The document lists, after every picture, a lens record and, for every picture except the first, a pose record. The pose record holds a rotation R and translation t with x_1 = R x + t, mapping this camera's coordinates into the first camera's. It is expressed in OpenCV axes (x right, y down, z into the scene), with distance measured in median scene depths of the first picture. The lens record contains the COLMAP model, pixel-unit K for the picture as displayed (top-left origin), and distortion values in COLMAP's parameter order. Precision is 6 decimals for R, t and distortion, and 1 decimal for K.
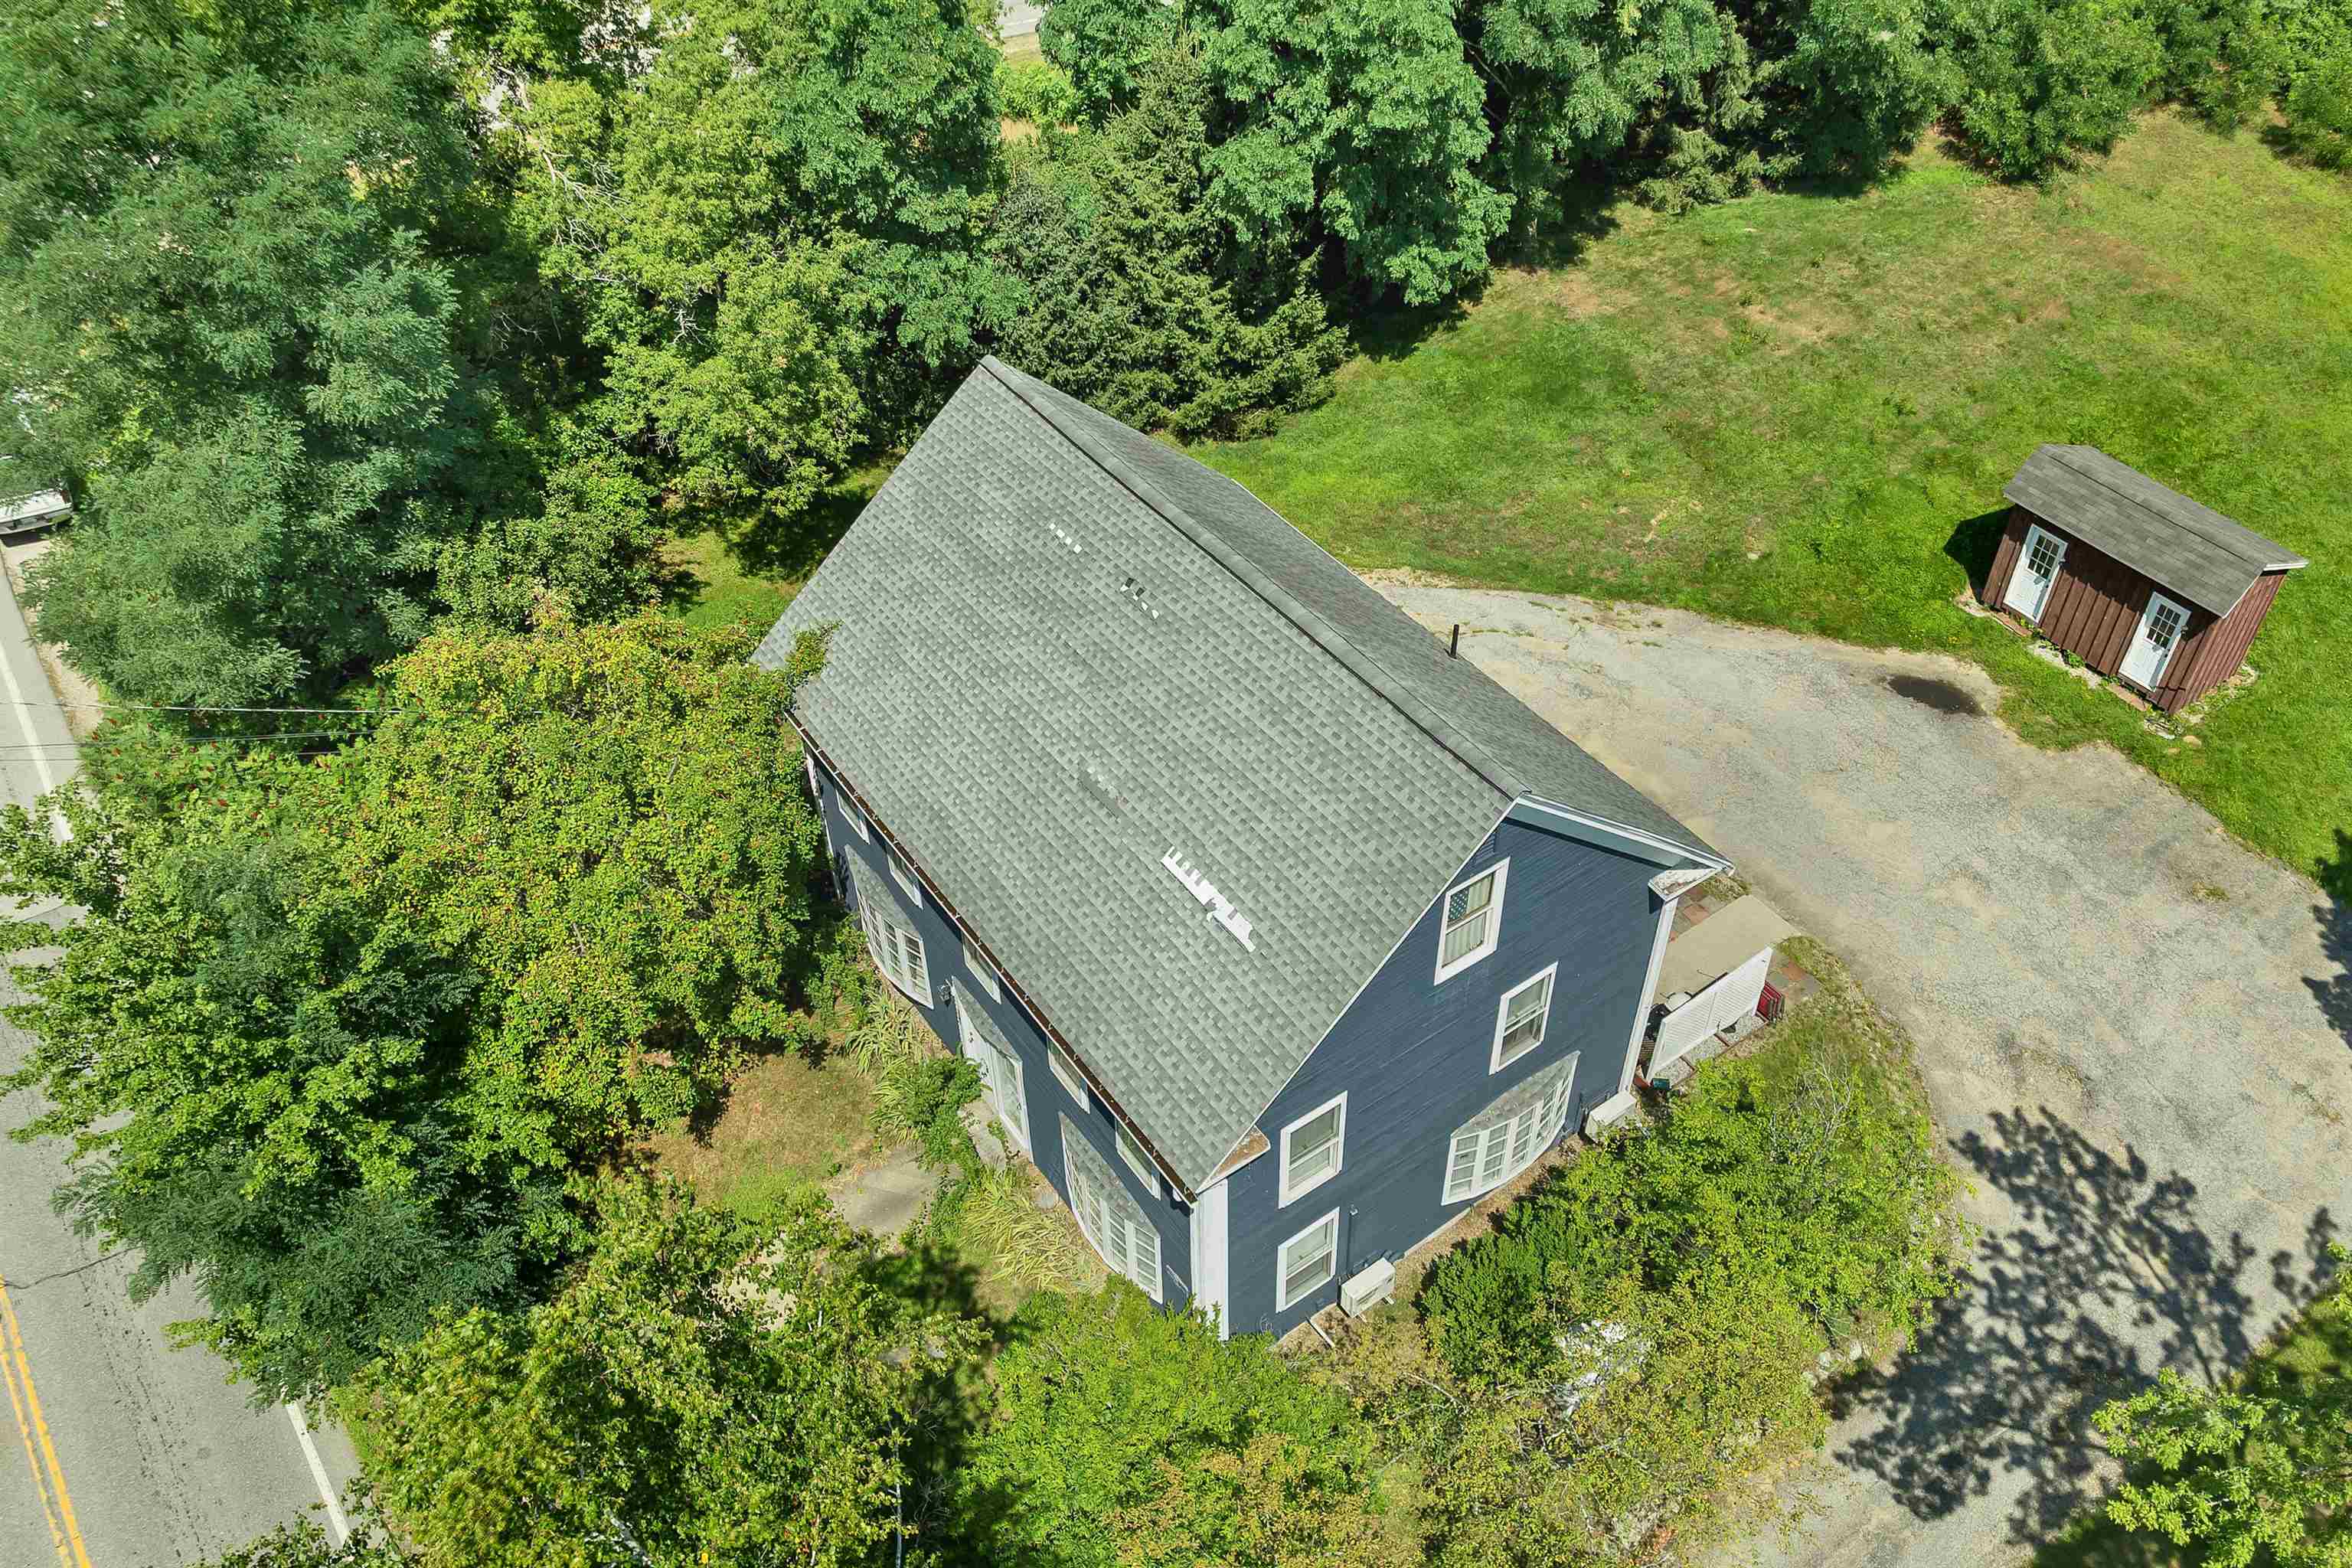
lens RADIAL K [[1704.3, 0, 1321.5], [0, 1704.3, 787.6], [0, 0, 1]] dist [-0.041651, -0.002646]
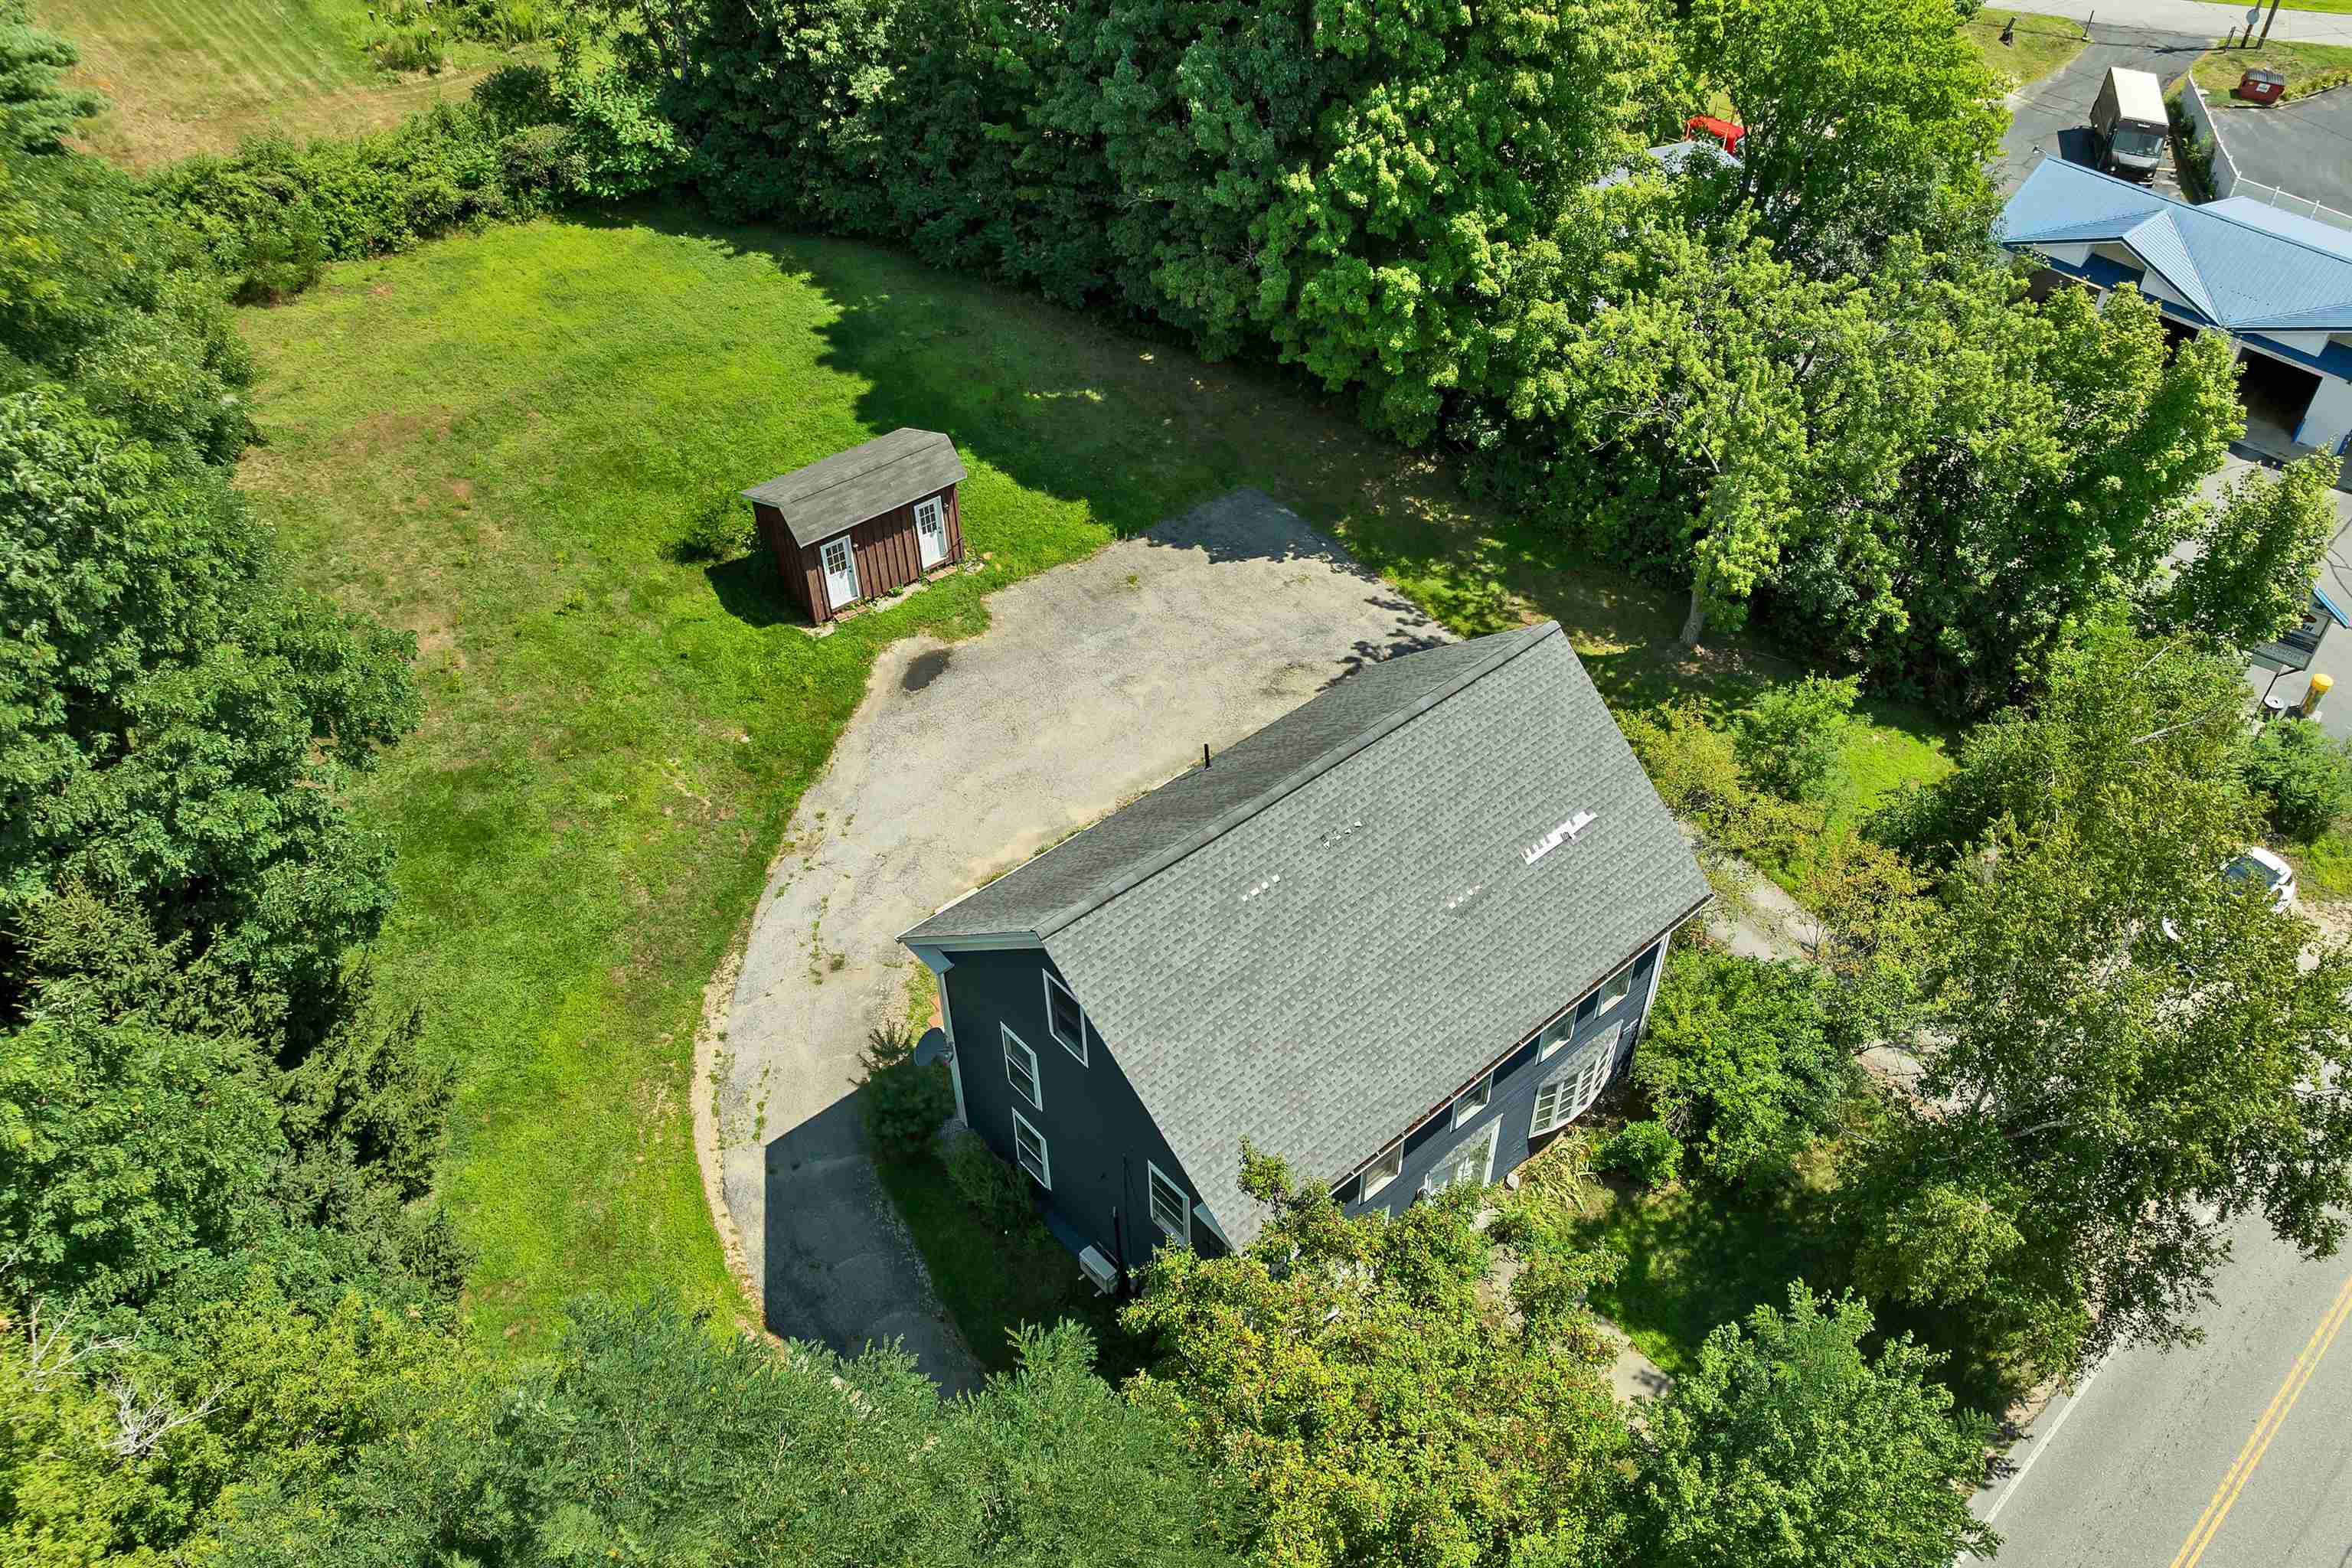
lens RADIAL K [[1731.2, 0, 1247.2], [0, 1731.2, 780.5], [0, 0, 1]] dist [-0.056883, -0.003574]
pose [[-0.070913, -0.695292, 0.715221, -0.646888], [0.659311, 0.505390, 0.556678, -0.580749], [-0.748519, 0.511029, 0.422575, 0.316700]]
